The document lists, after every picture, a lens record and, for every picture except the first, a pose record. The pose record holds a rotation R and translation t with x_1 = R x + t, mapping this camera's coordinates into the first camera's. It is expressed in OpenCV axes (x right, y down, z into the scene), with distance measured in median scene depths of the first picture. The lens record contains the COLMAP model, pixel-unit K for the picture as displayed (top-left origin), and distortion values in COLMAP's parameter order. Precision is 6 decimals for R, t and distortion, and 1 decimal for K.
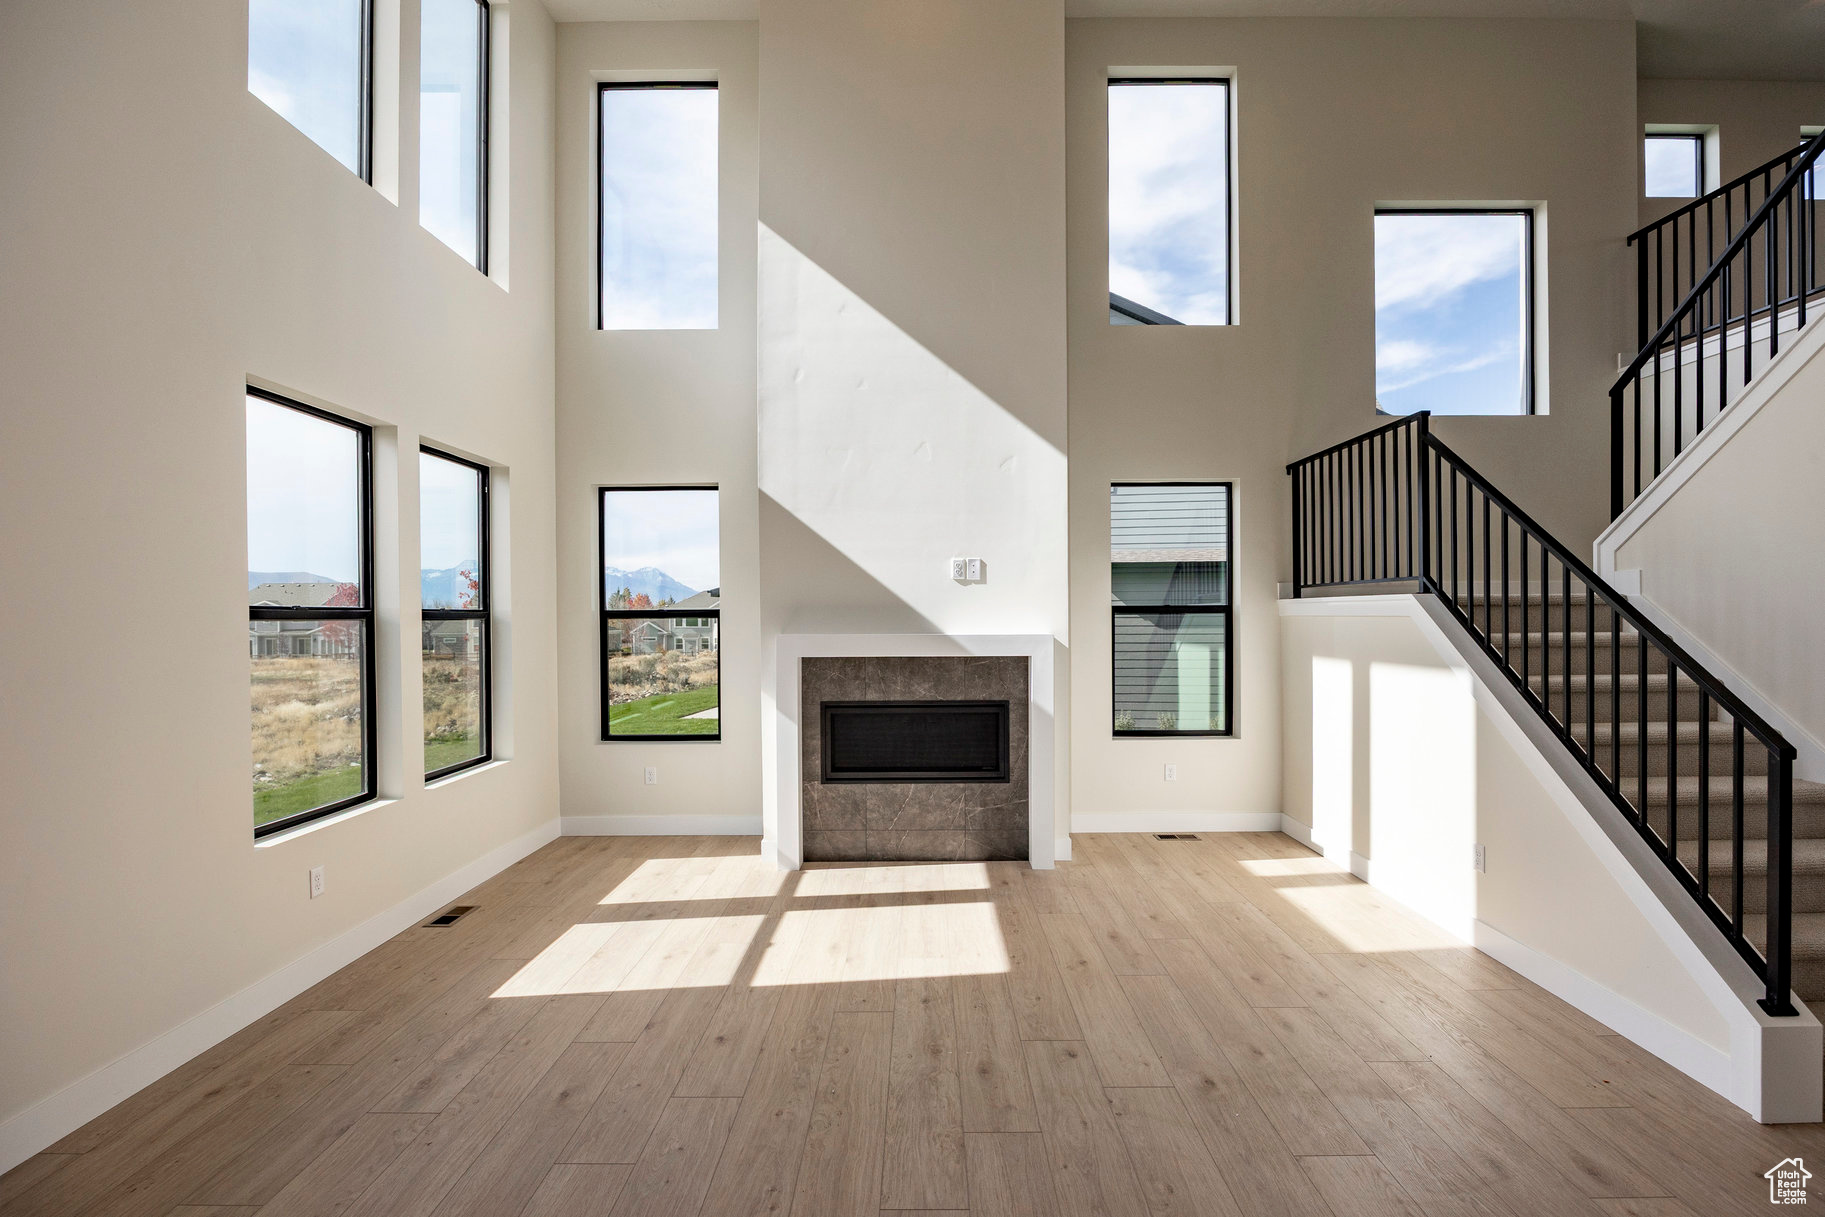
lens RADIAL K [[813.2, 0, 910.5], [0, 813.2, 623.7], [0, 0, 1]] dist [-0.013483, 0.000177]
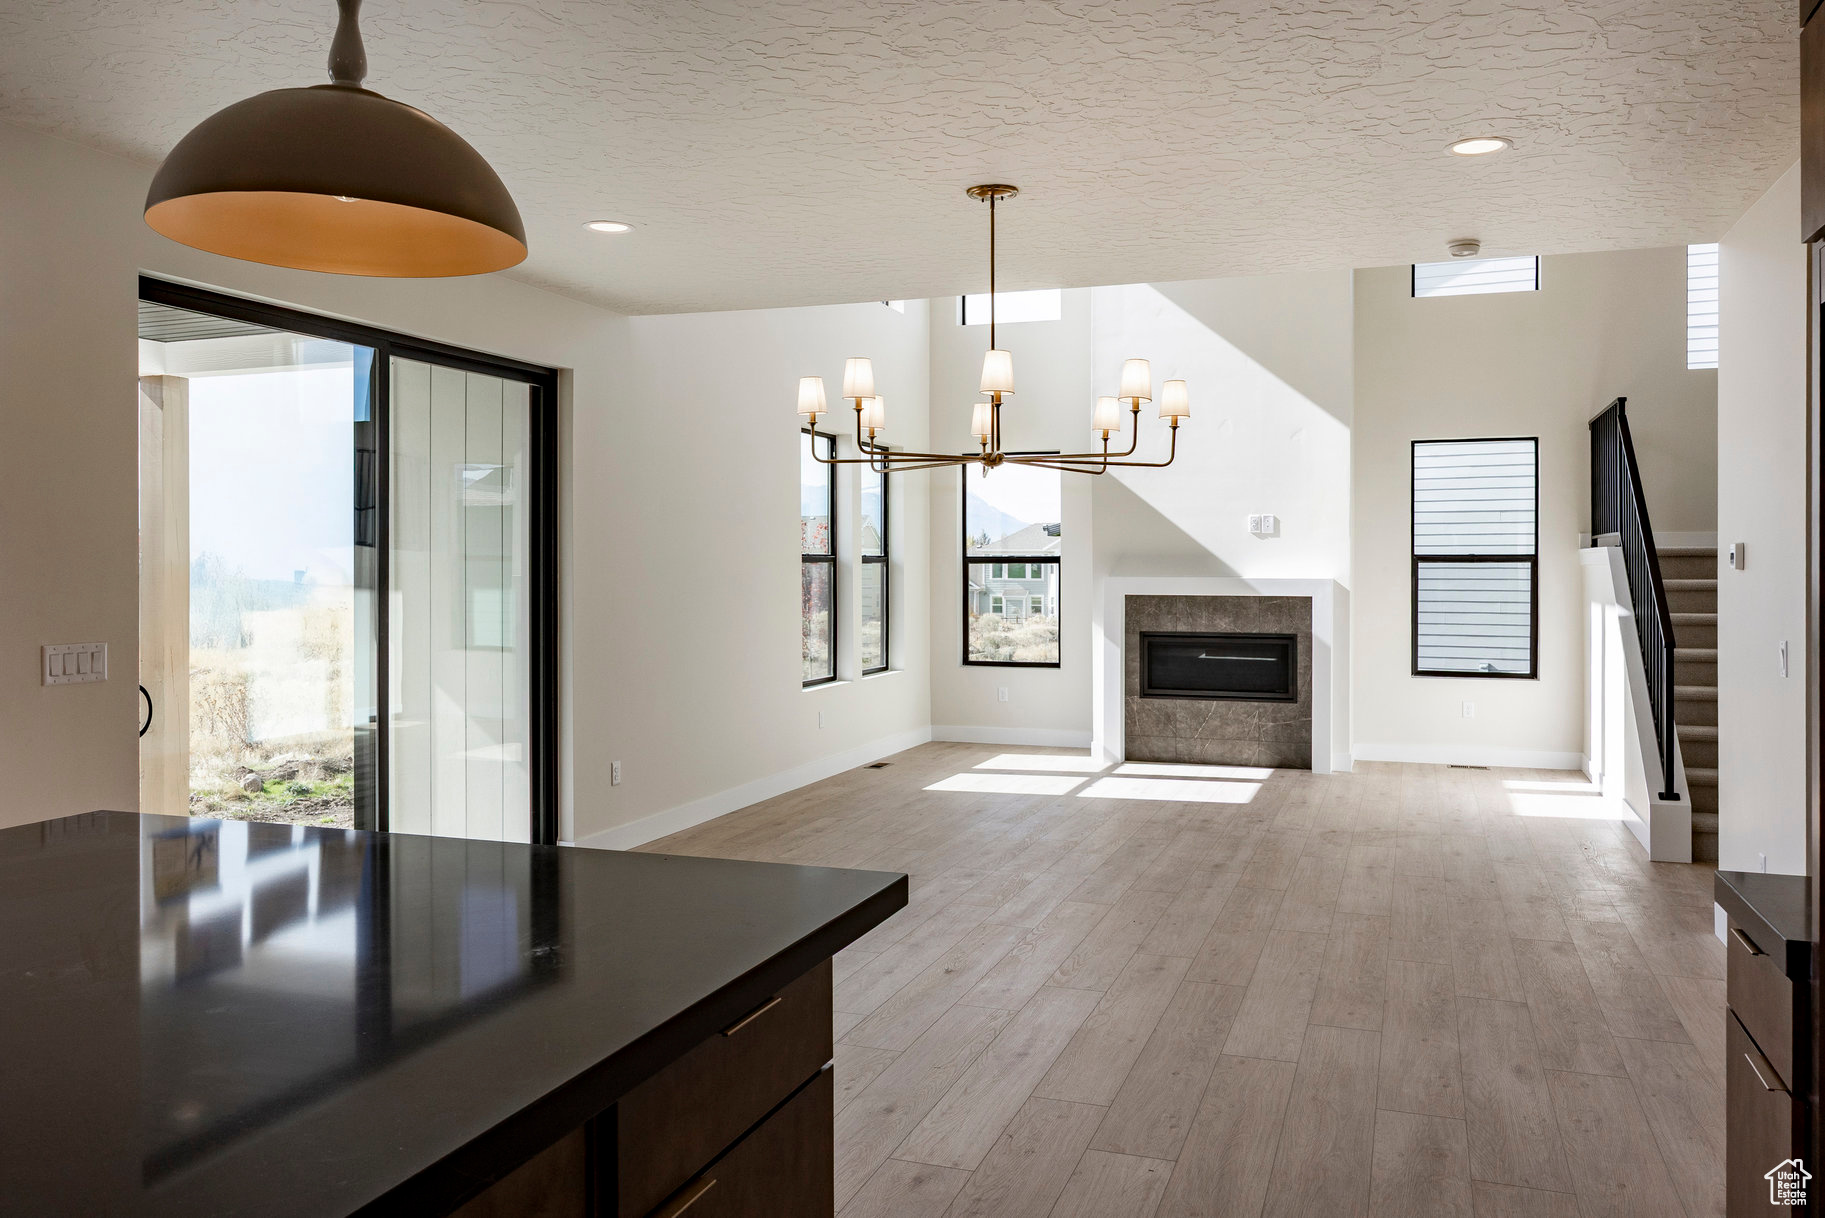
lens RADIAL K [[1385.5, 0, 959.7], [0, 1385.5, 577.4], [0, 0, 1]] dist [0.056218, 0.002186]
pose [[0.954648, 0.010017, -0.297568, 0.254810], [-0.009740, 0.999950, 0.002414, 0.011195], [0.297578, 0.000594, 0.954697, -1.094867]]
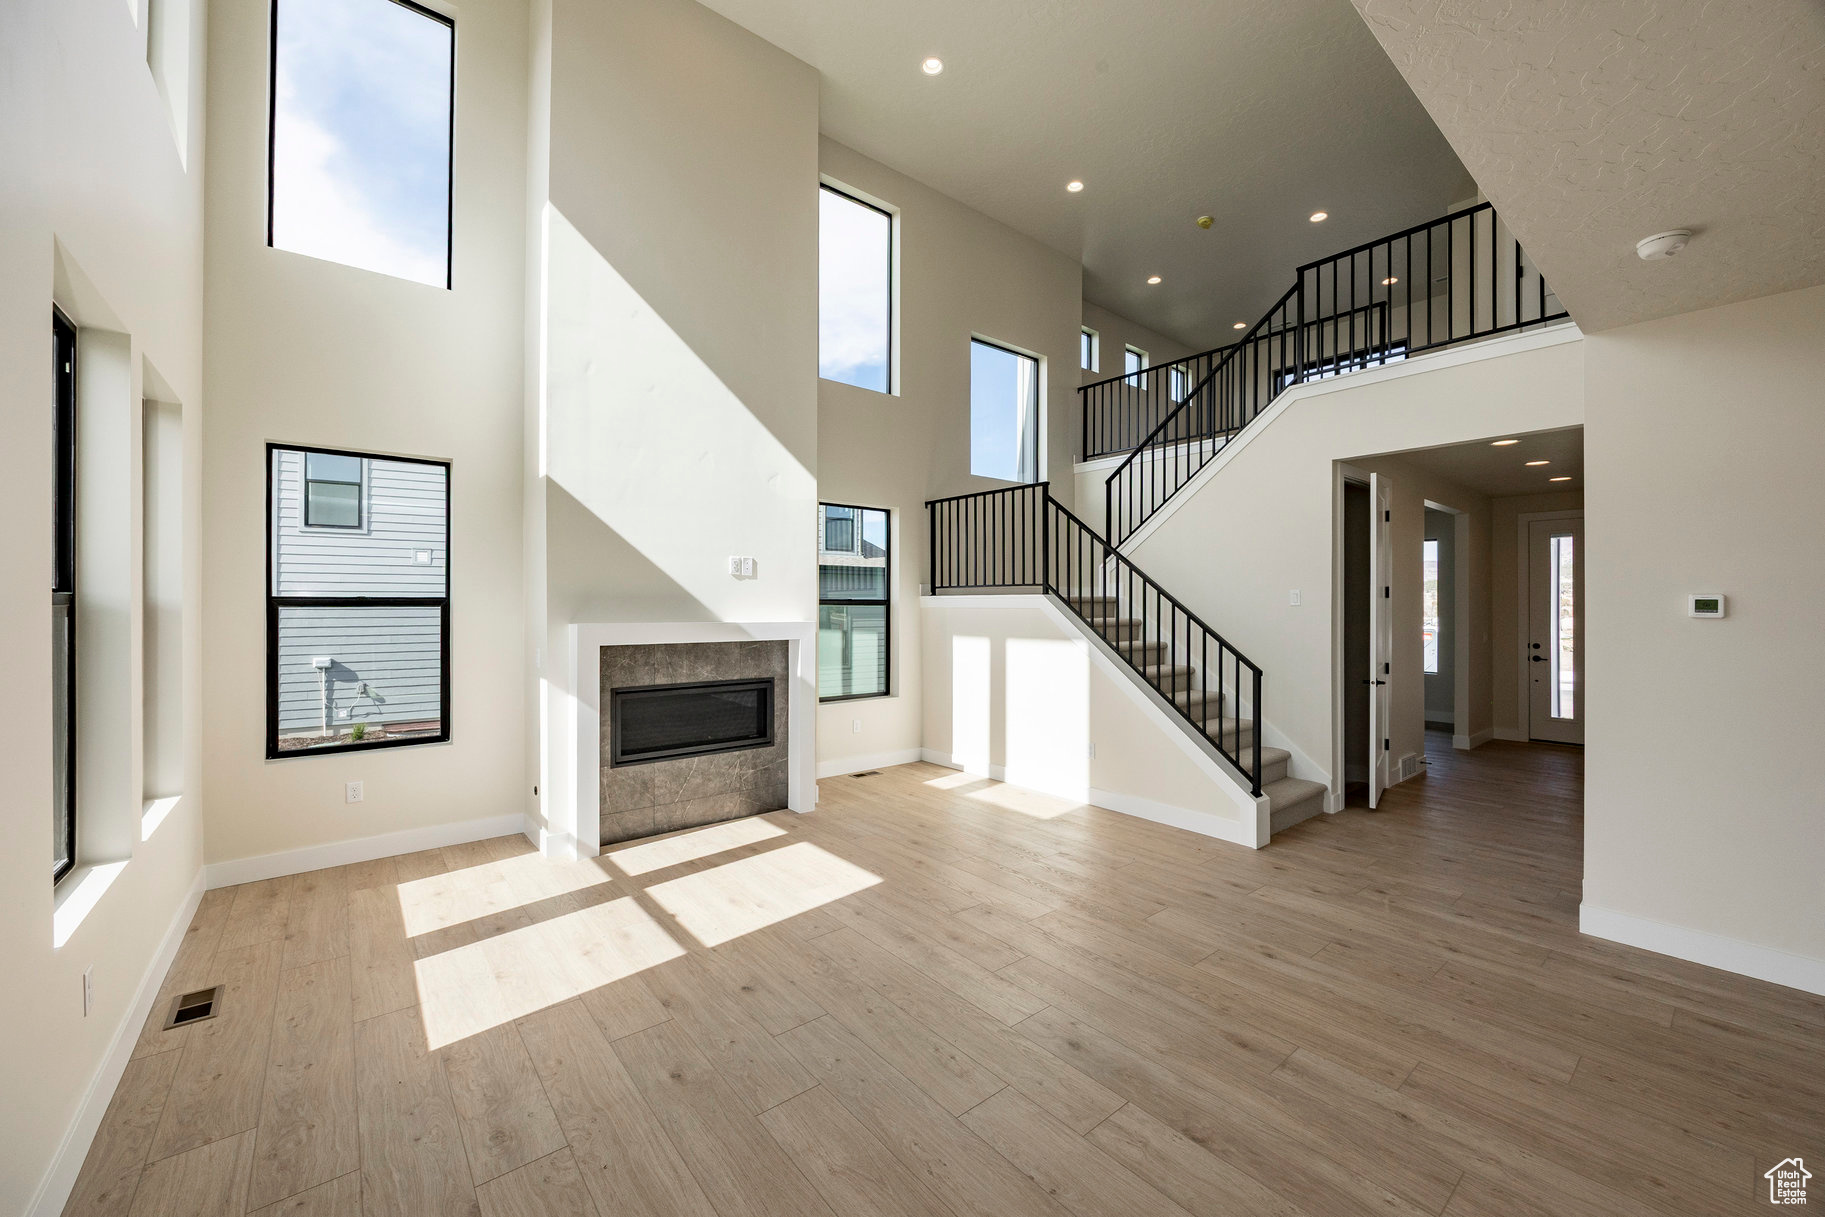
lens RADIAL K [[714.9, 0, 912.5], [0, 714.9, 608.5], [0, 0, 1]] dist [-0.001460, -0.000019]
pose [[0.768275, 0.004187, 0.640106, -0.397234], [0.000237, 0.999977, -0.006826, 0.000513], [-0.640120, 0.005396, 0.768256, 0.058945]]
